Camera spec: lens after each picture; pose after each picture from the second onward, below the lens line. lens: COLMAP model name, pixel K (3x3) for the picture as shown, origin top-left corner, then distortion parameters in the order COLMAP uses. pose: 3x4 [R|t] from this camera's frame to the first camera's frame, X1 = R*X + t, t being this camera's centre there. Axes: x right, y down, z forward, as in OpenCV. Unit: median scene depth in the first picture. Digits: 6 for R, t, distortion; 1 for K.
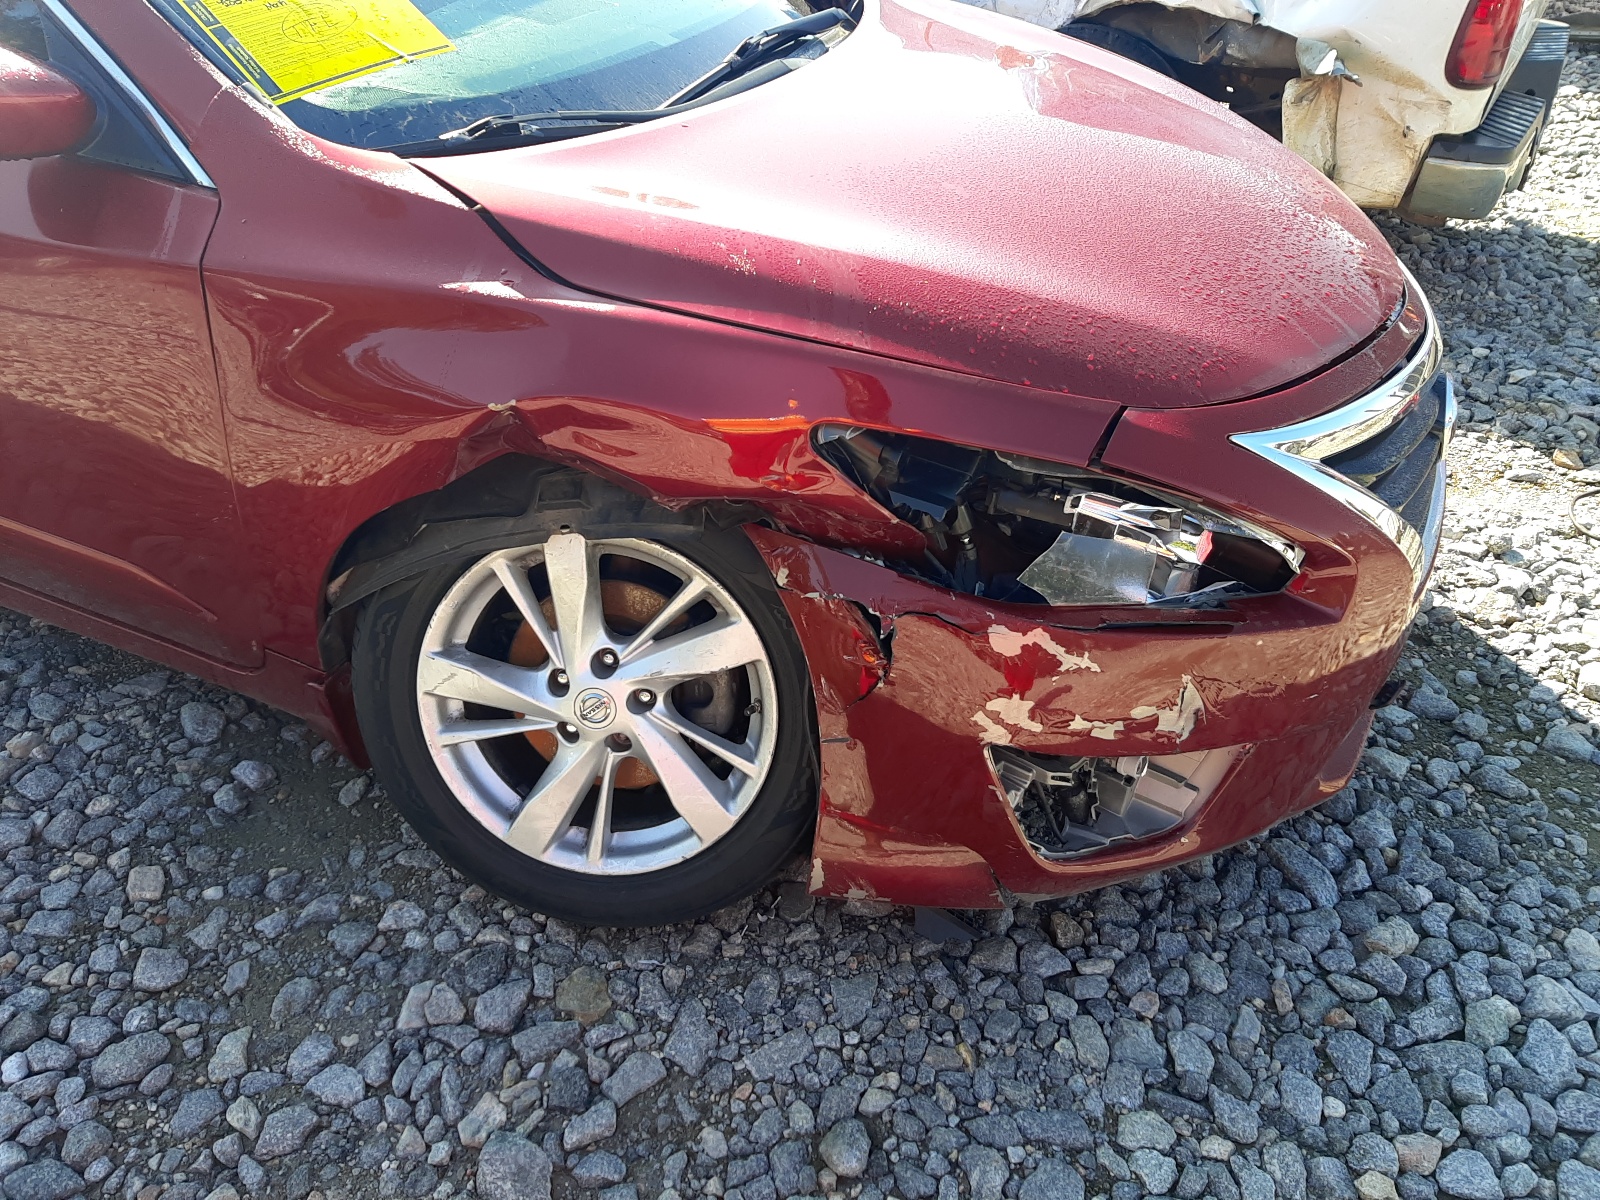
lens RADIAL K [[1249.0, 0, 799.2], [0, 1249.0, 594.6], [0, 0, 1]] dist [0.096294, -0.168122]
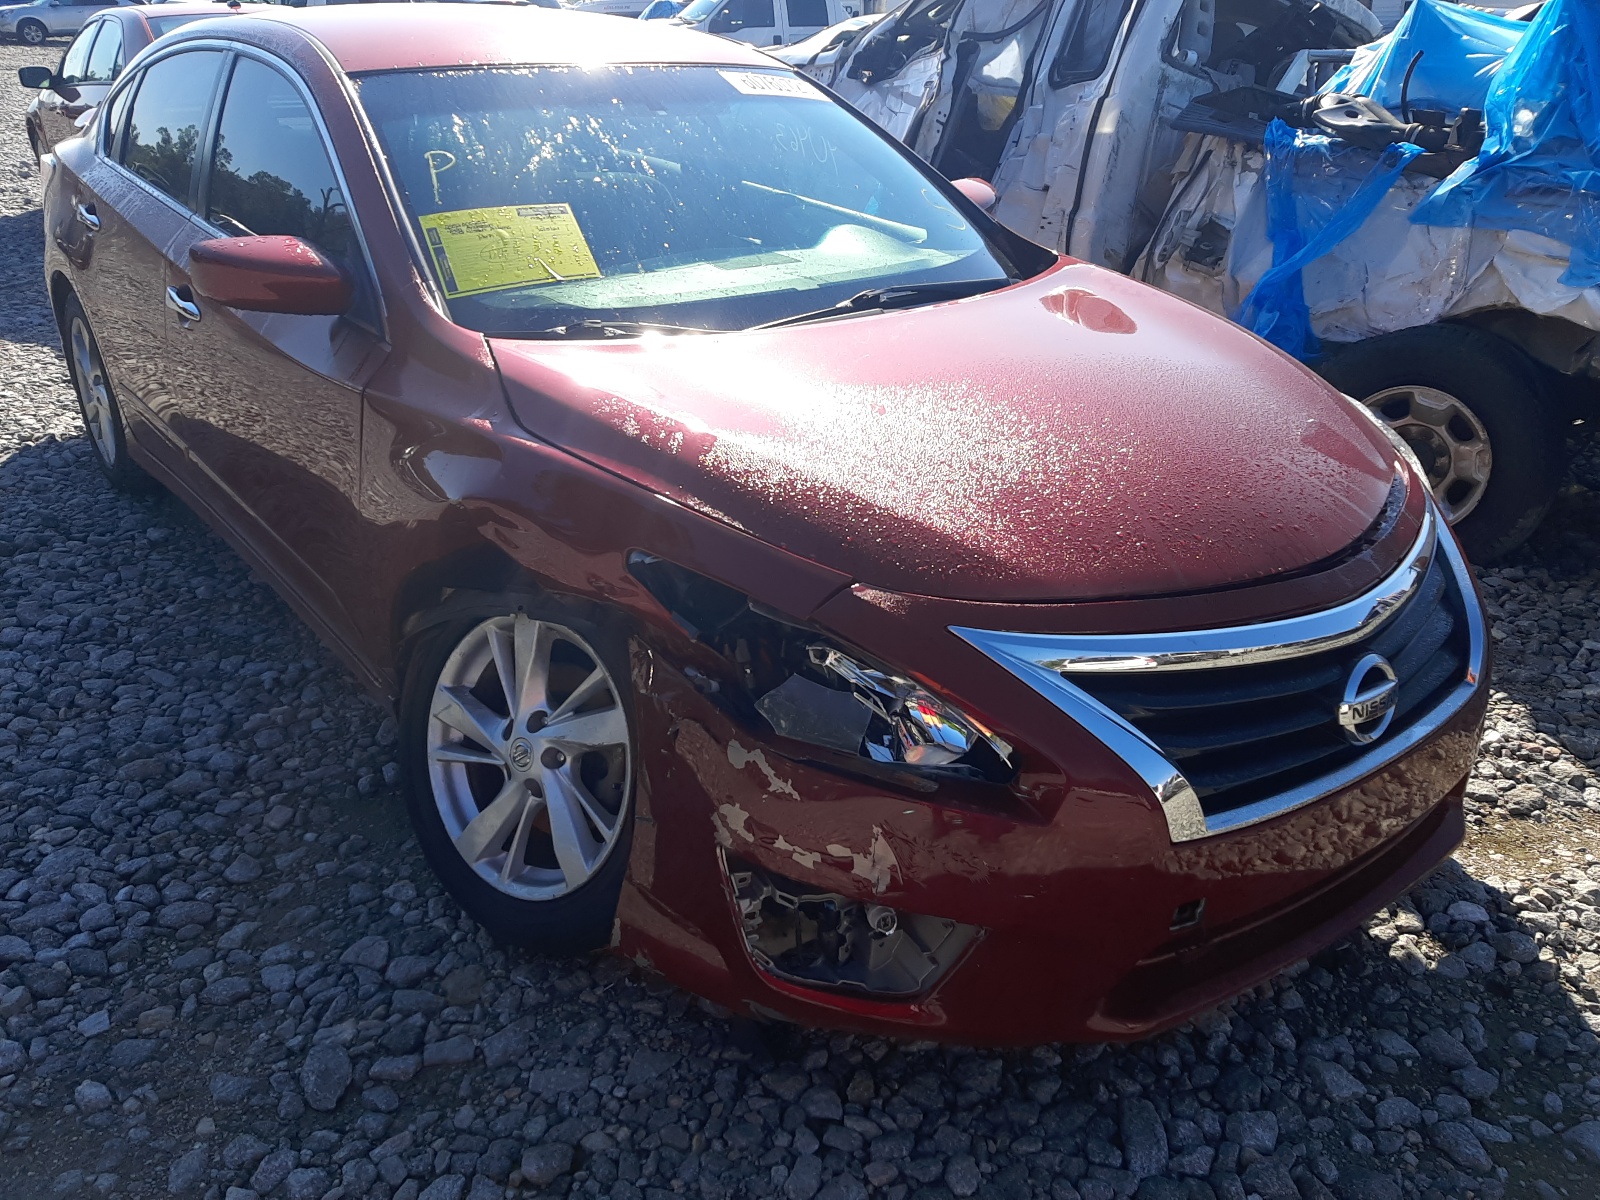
lens RADIAL K [[1249.0, 0, 799.2], [0, 1249.0, 594.6], [0, 0, 1]] dist [0.096294, -0.168122]
pose [[0.872122, 0.180055, -0.454955, 0.639223], [-0.265344, 0.955269, -0.130587, 0.026995], [0.411092, 0.234607, 0.880888, -0.051693]]
